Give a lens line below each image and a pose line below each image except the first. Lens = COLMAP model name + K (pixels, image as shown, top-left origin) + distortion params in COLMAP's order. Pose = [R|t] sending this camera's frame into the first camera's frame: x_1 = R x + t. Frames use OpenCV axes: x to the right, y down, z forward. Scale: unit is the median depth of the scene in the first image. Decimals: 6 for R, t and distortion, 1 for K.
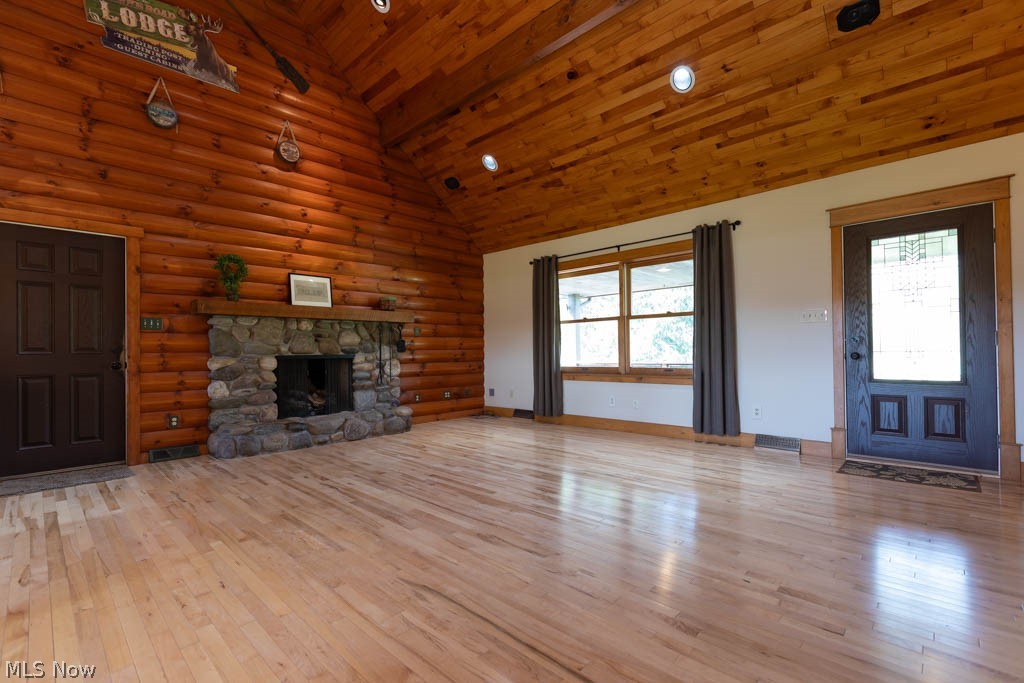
lens RADIAL K [[456.0, 0, 512.3], [0, 456.0, 346.5], [0, 0, 1]] dist [0.001983, 0.000325]
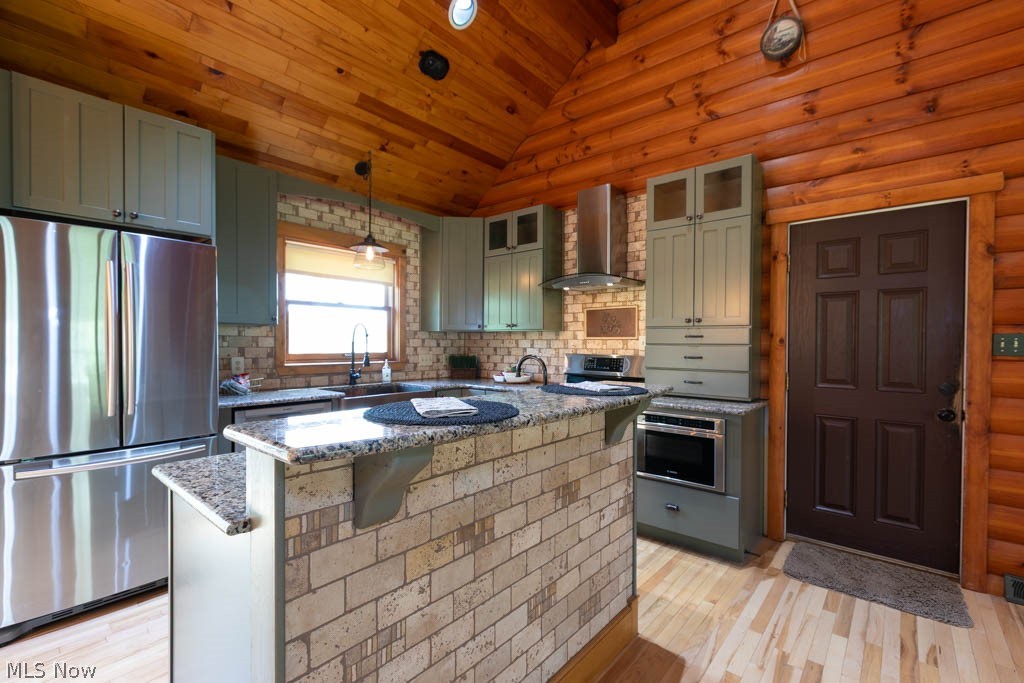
lens RADIAL K [[453.1, 0, 512.5], [0, 453.1, 346.2], [0, 0, 1]] dist [0.002400, 0.000370]
pose [[0.052616, 0.024061, -0.998325, -0.254334], [0.002682, 0.999703, 0.024236, -0.056570], [0.998611, -0.003953, 0.052535, 0.336931]]
